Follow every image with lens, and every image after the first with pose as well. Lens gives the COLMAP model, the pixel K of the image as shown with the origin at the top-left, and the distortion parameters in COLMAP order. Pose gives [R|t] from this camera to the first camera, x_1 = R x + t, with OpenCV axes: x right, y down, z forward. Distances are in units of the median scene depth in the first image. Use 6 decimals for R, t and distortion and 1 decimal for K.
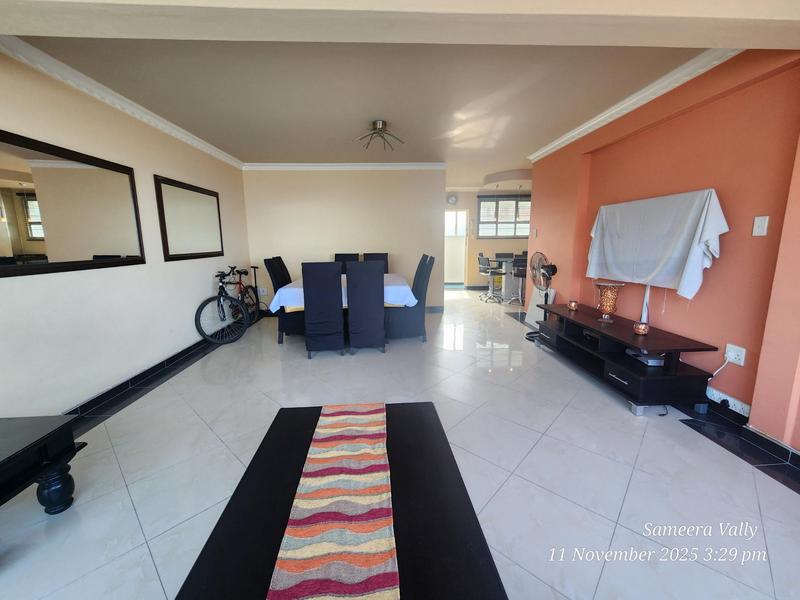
lens RADIAL K [[328.0, 0, 400.4], [0, 328.0, 299.4], [0, 0, 1]] dist [0.000953, 0.000450]
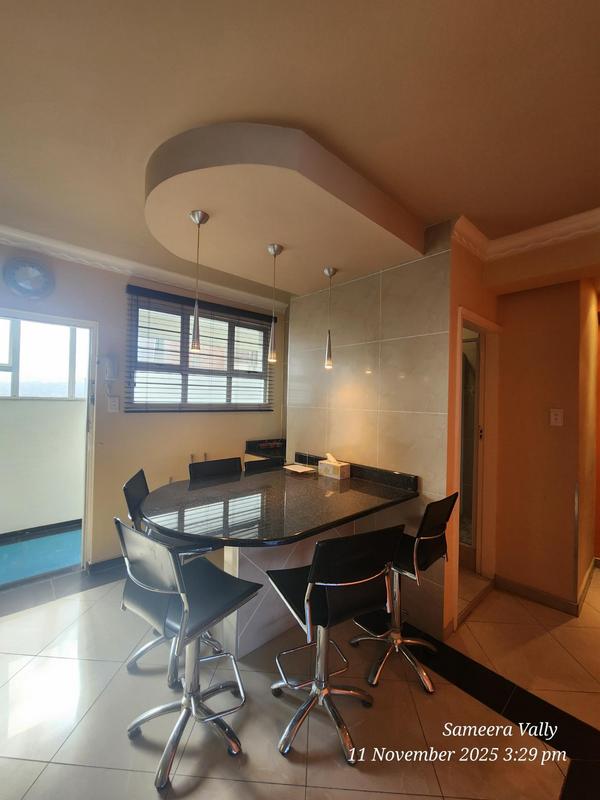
lens RADIAL K [[328.0, 0, 301.8], [0, 328.0, 394.9], [0, 0, 1]] dist [0.000953, 0.000450]
pose [[0.782218, 0.039232, 0.621768, 0.168847], [0.075589, 0.984666, -0.157226, -0.138583], [-0.618402, 0.169984, 0.767258, 0.645061]]
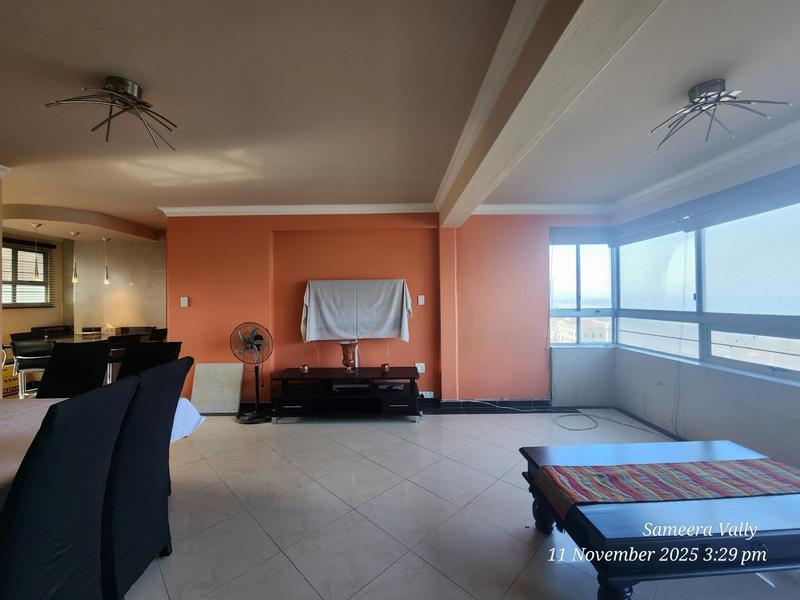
lens RADIAL K [[328.0, 0, 396.3], [0, 328.0, 297.2], [0, 0, 1]] dist [0.000953, 0.000450]
pose [[0.058172, 0.018624, 0.998133, -0.234268], [0.188206, 0.981693, -0.029286, -0.054723], [-0.980405, 0.189558, 0.053602, 0.270458]]
